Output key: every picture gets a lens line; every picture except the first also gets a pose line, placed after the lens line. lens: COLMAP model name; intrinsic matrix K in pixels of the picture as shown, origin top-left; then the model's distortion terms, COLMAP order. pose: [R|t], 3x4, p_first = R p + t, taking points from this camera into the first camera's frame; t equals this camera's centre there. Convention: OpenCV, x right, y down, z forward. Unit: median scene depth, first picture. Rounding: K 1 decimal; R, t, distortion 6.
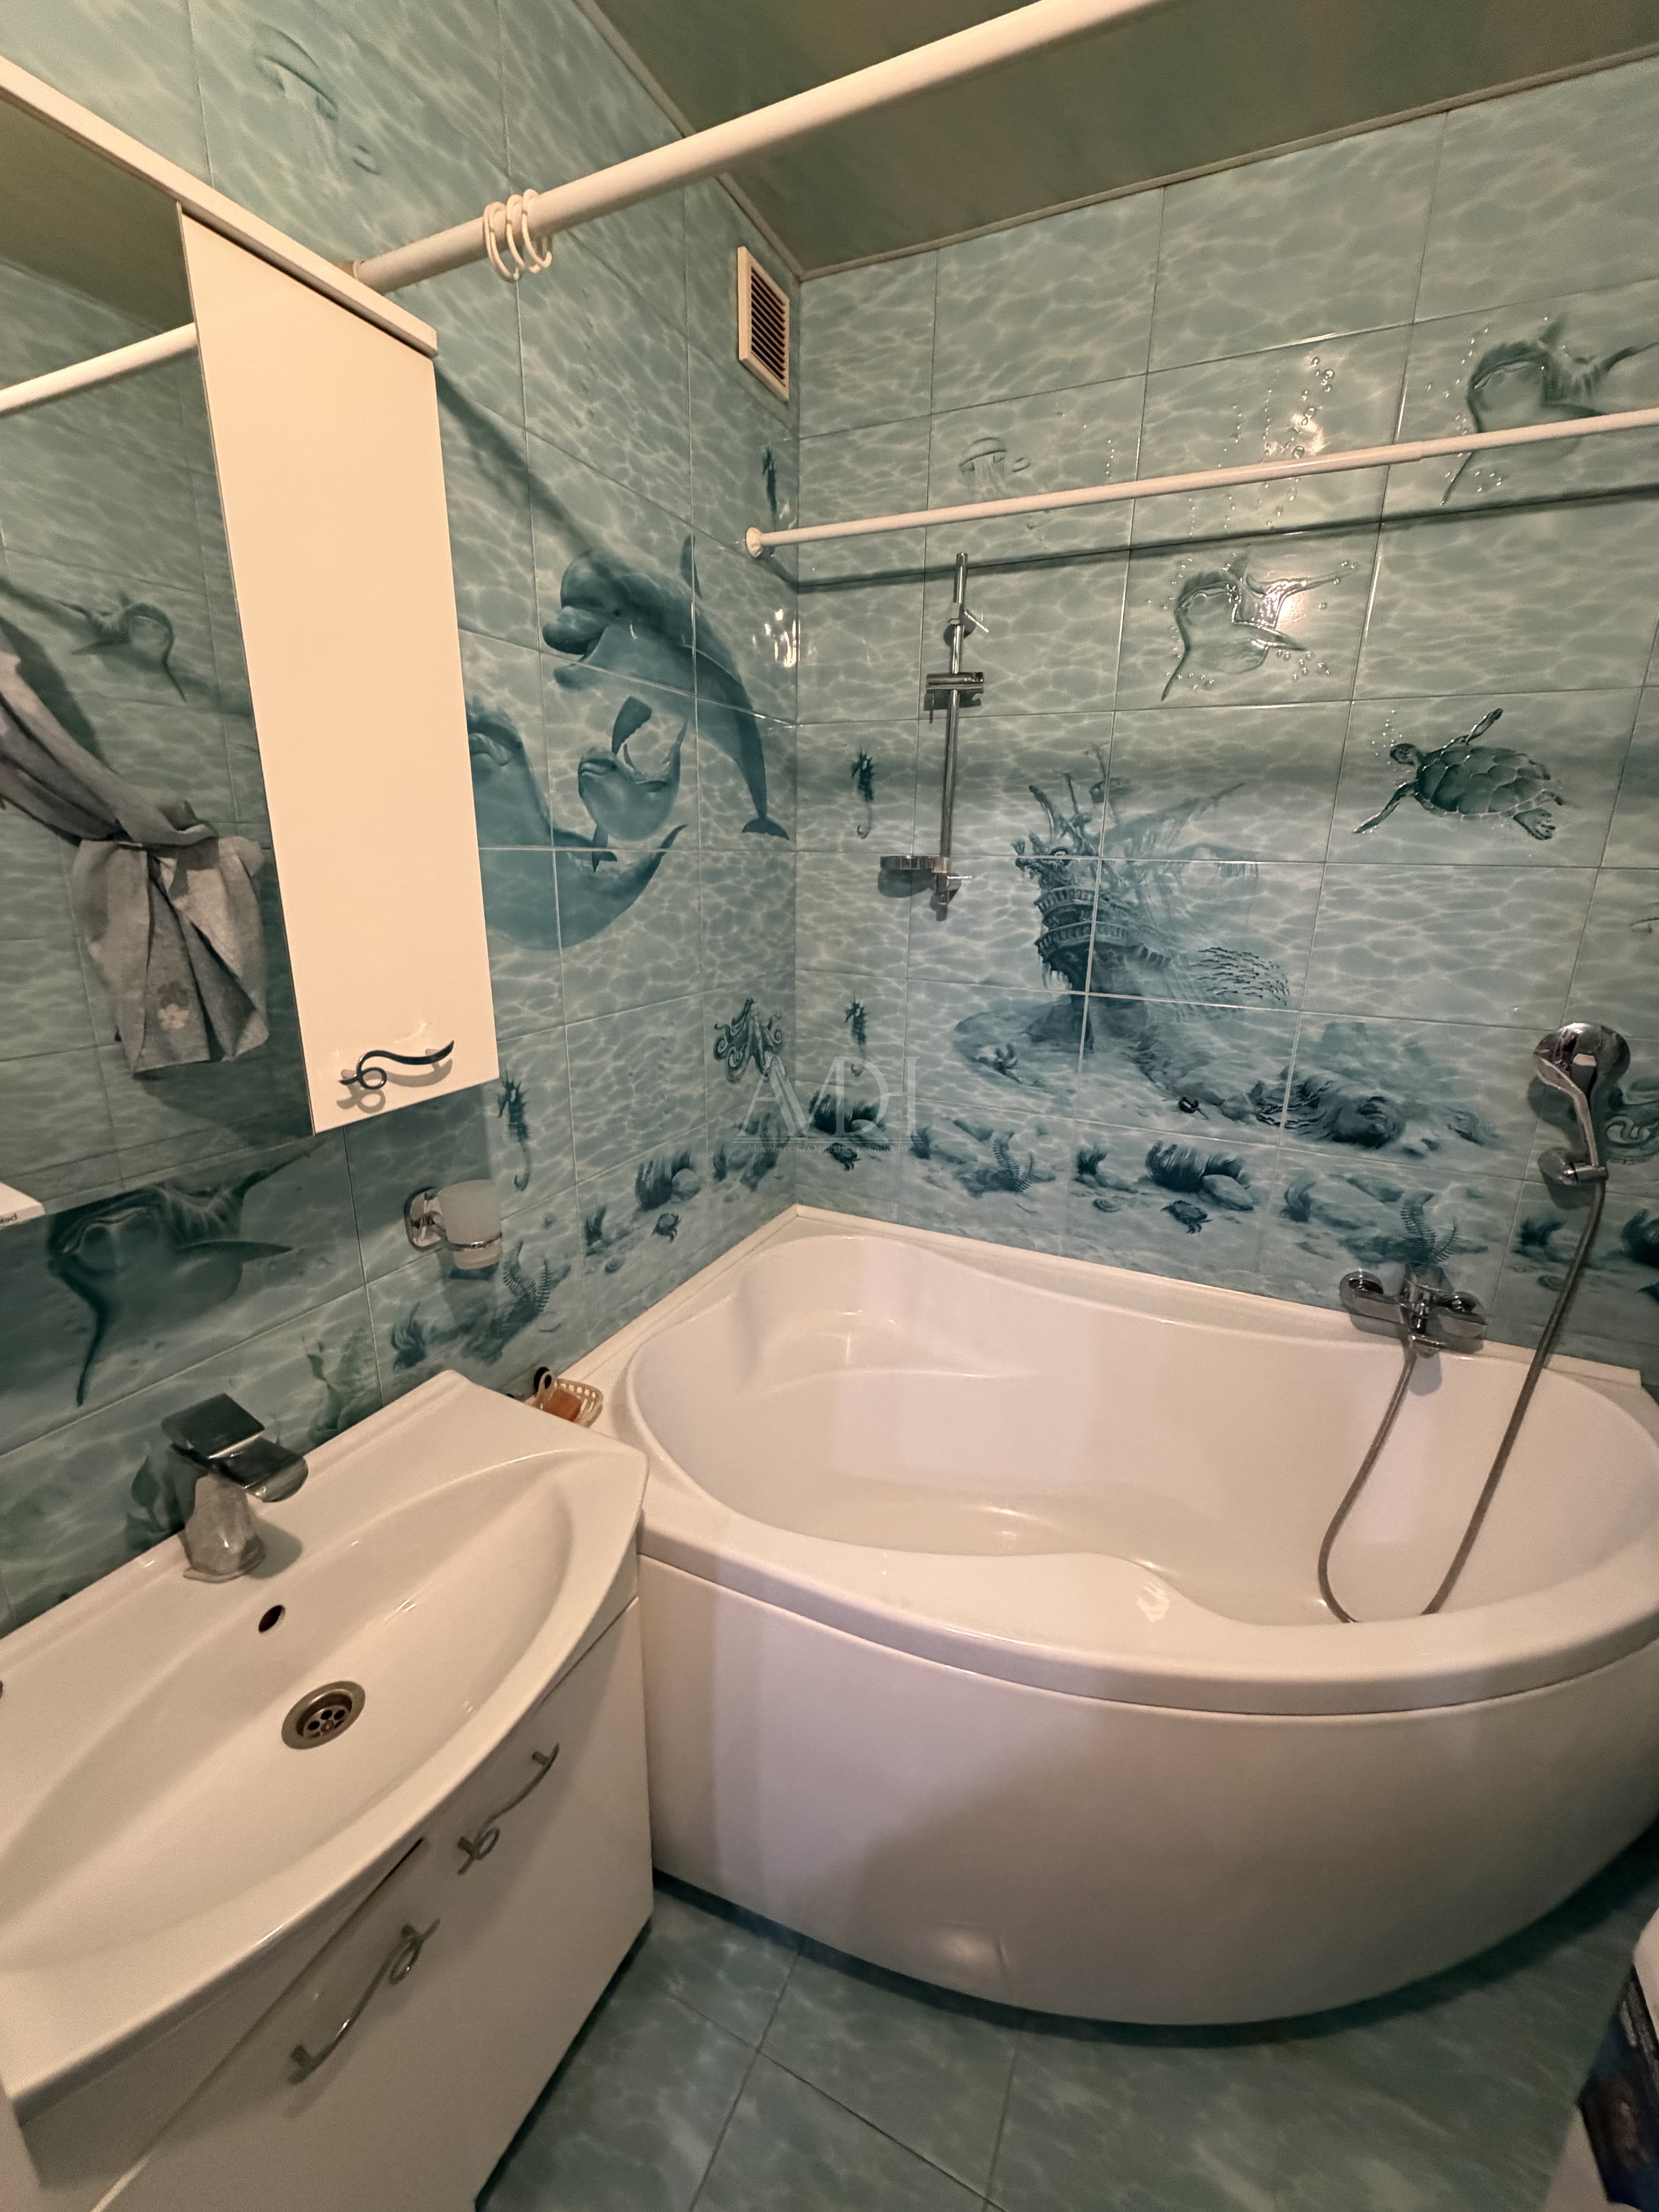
lens RADIAL K [[876.8, 0, 834.3], [0, 876.8, 1096.0], [0, 0, 1]] dist [0.000459, -0.000160]
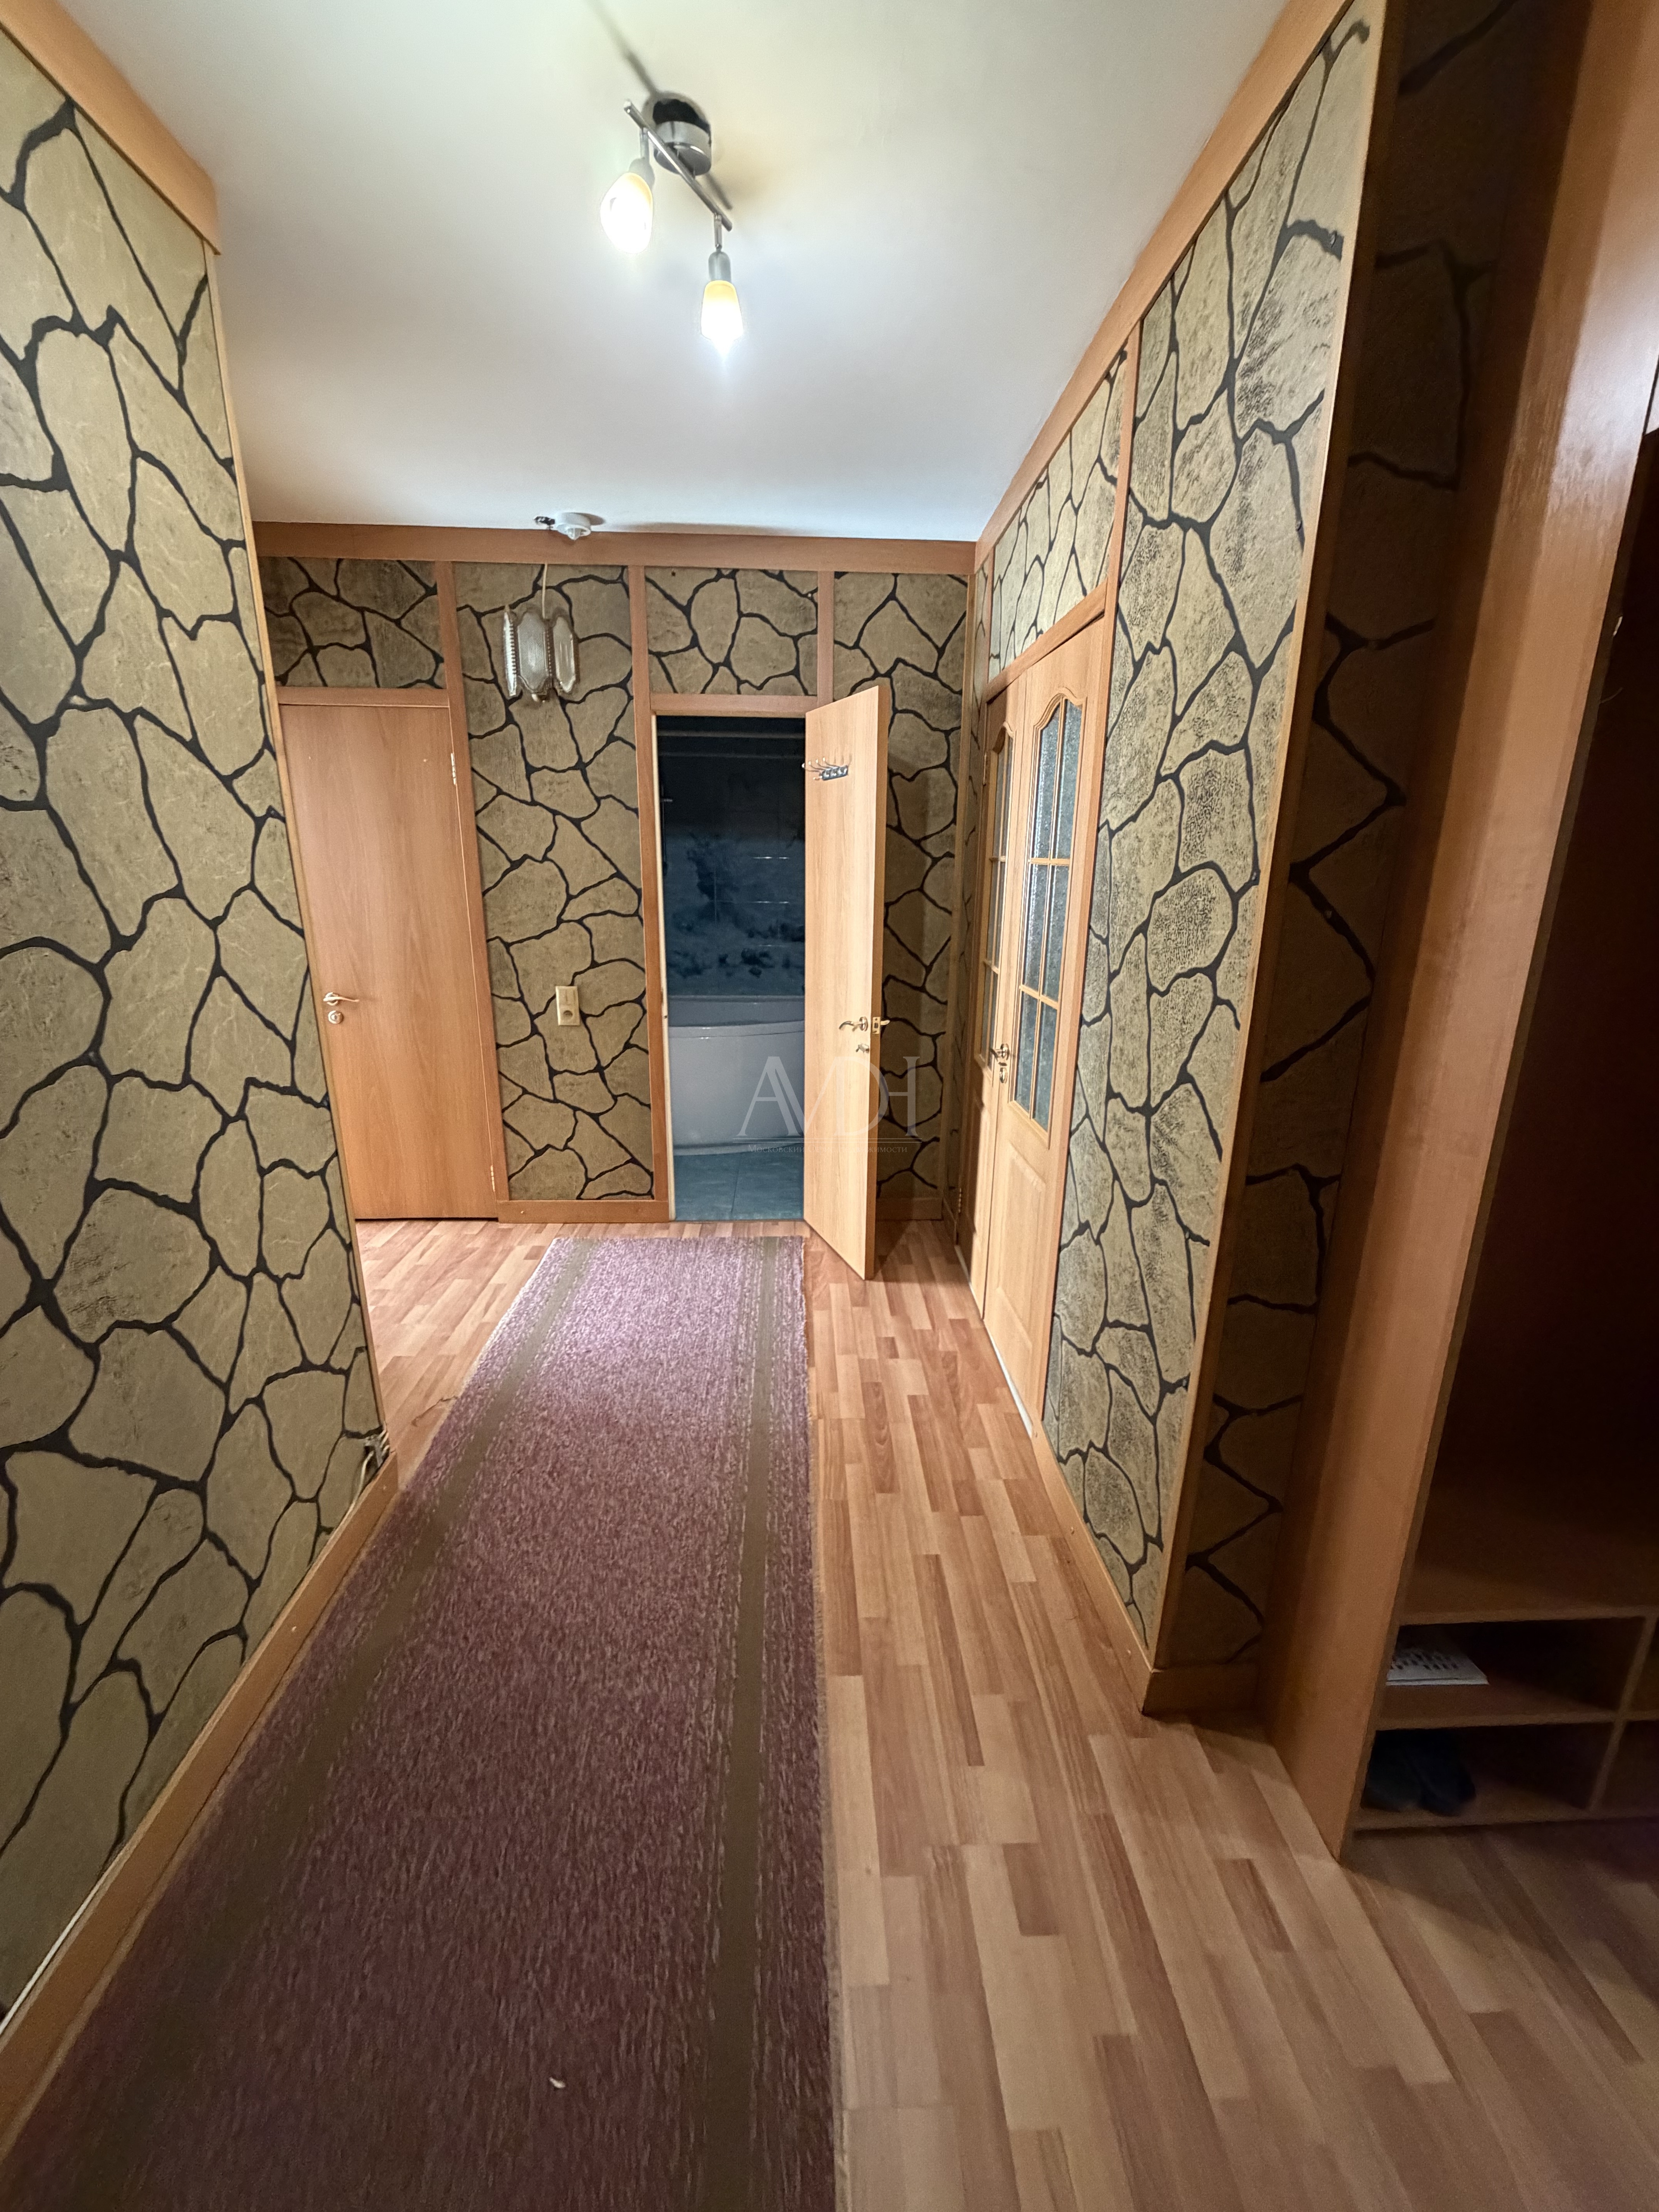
lens RADIAL K [[876.8, 0, 831.4], [0, 876.8, 1100.6], [0, 0, 1]] dist [0.000459, -0.000160]
pose [[0.887369, -0.131255, 0.441982, -0.832346], [0.127494, 0.991097, 0.038356, 0.530354], [-0.443082, 0.022314, 0.896203, -1.988511]]
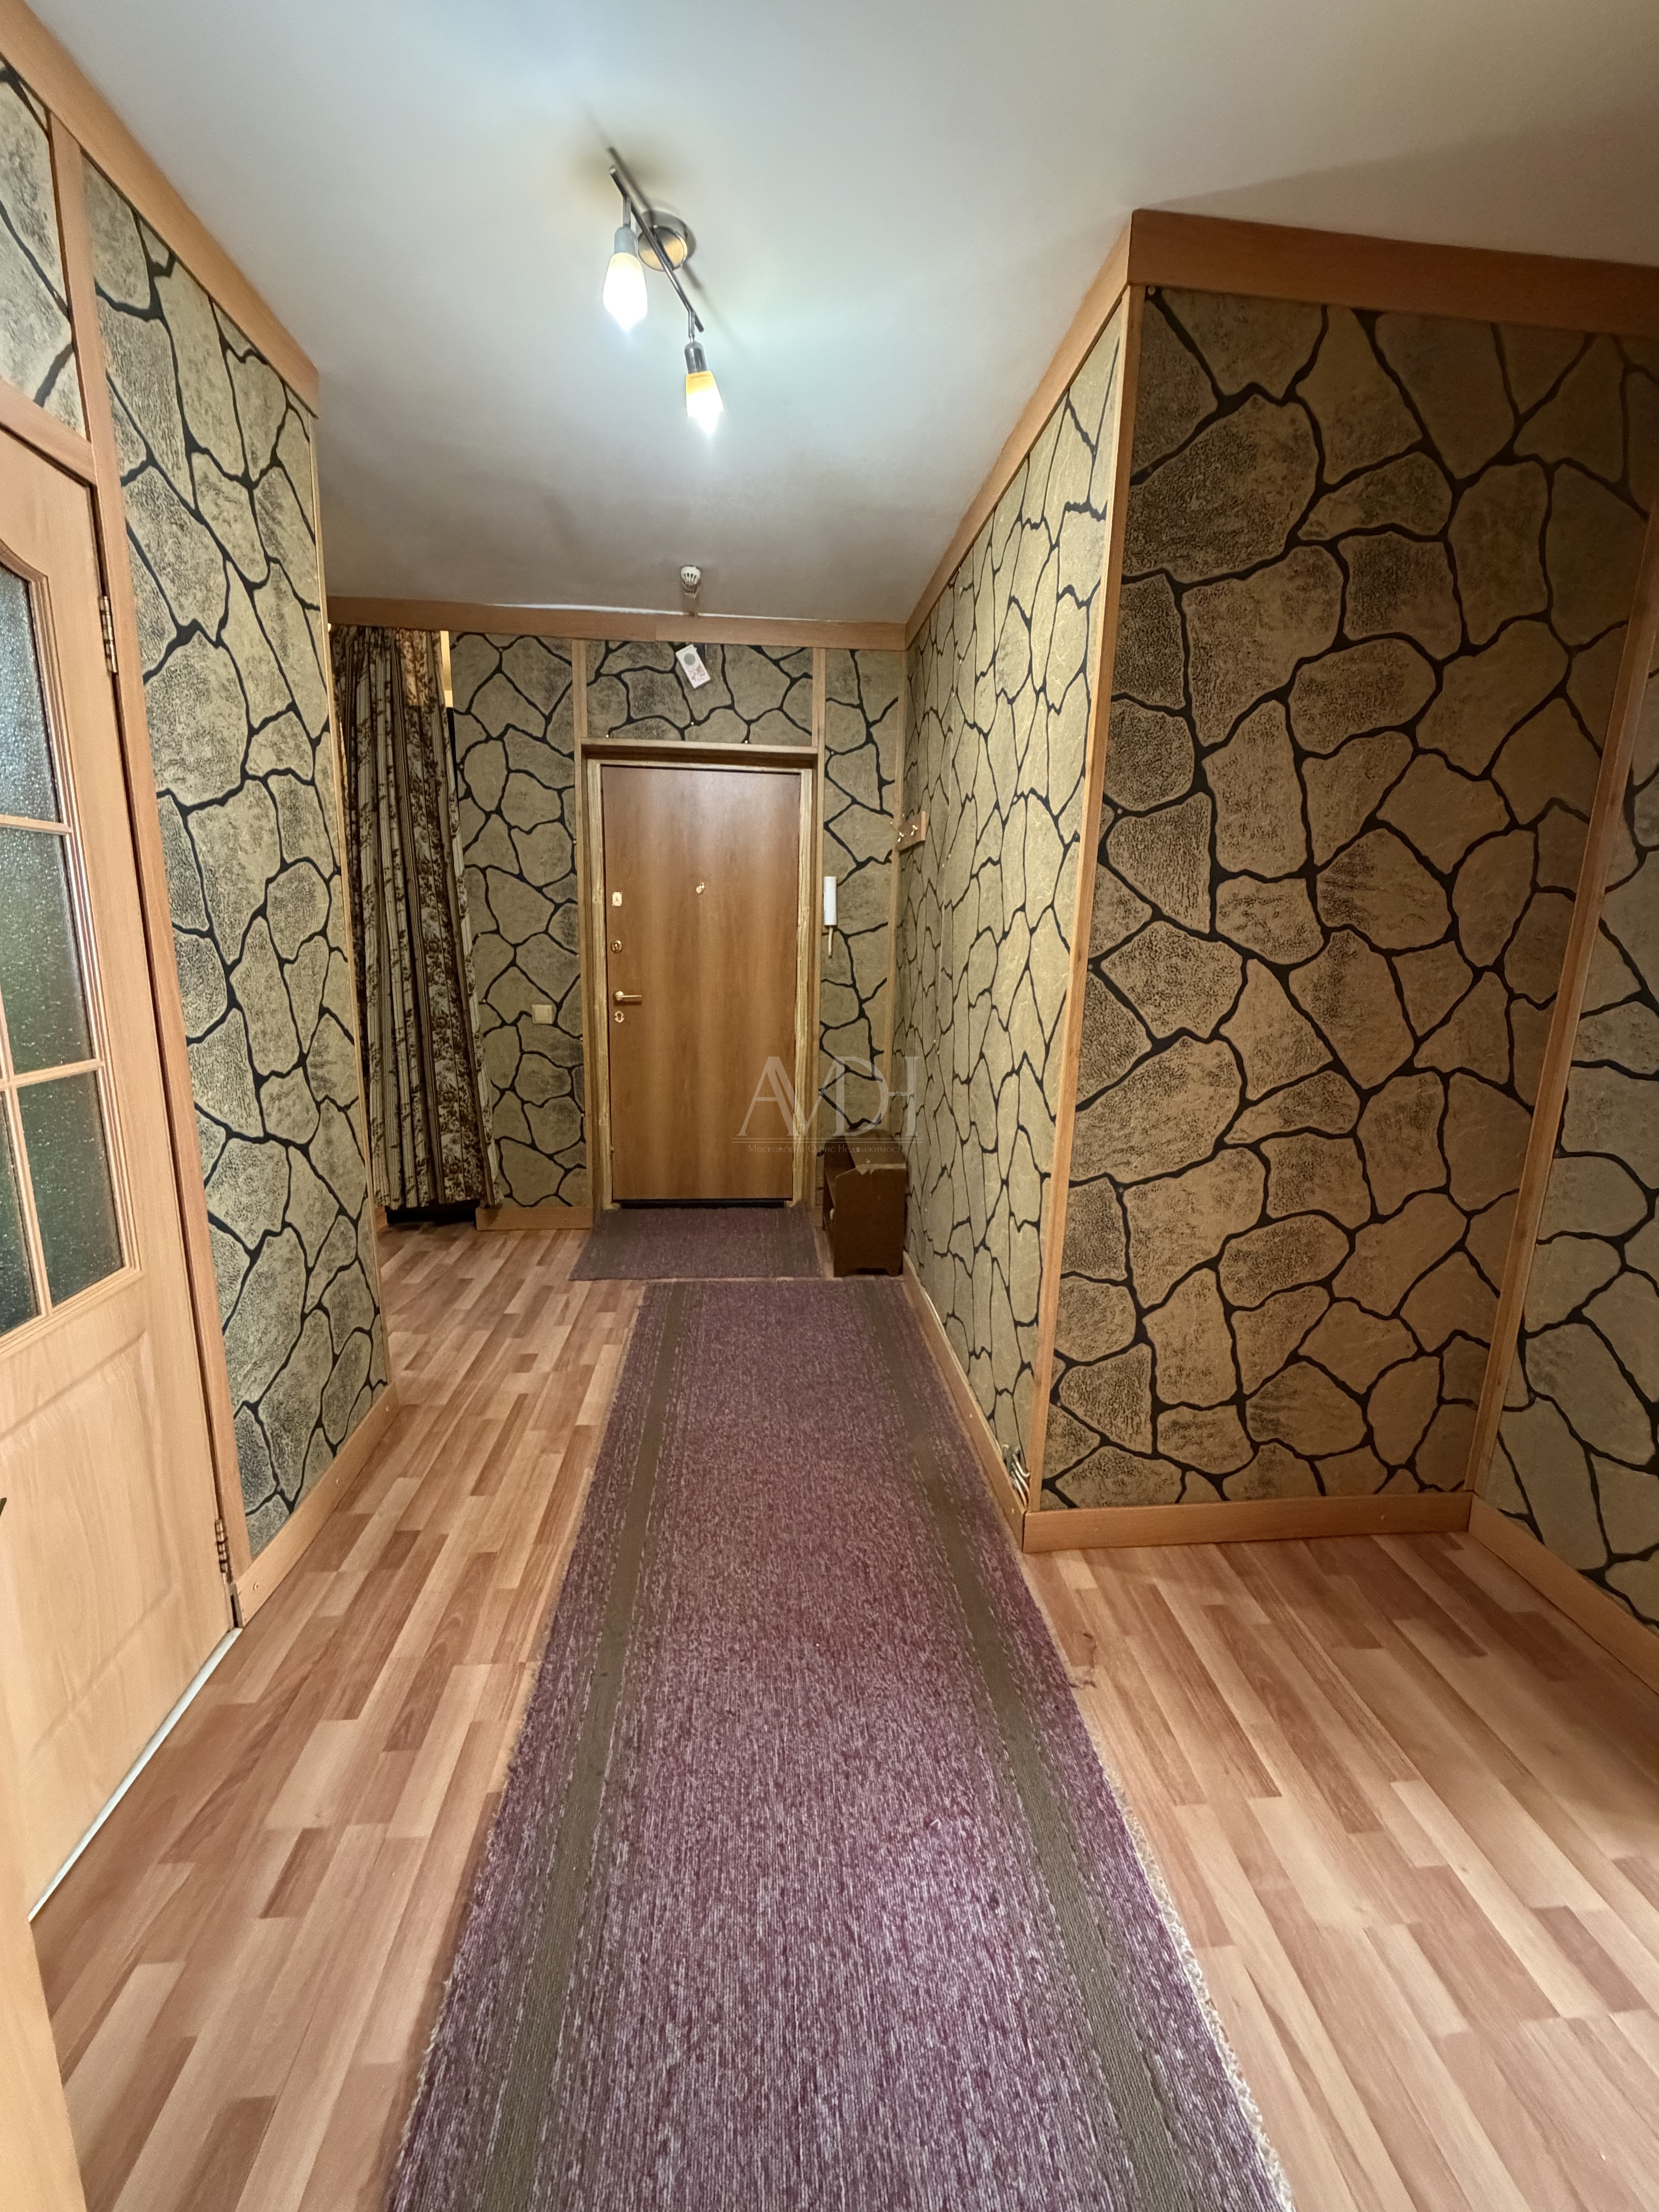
lens RADIAL K [[876.8, 0, 826.8], [0, 876.8, 1094.1], [0, 0, 1]] dist [0.000459, -0.000160]
pose [[-0.867913, 0.055346, -0.493623, 0.386239], [-0.174048, 0.896883, 0.406580, -0.265014], [0.465225, 0.438791, -0.768784, 1.372245]]
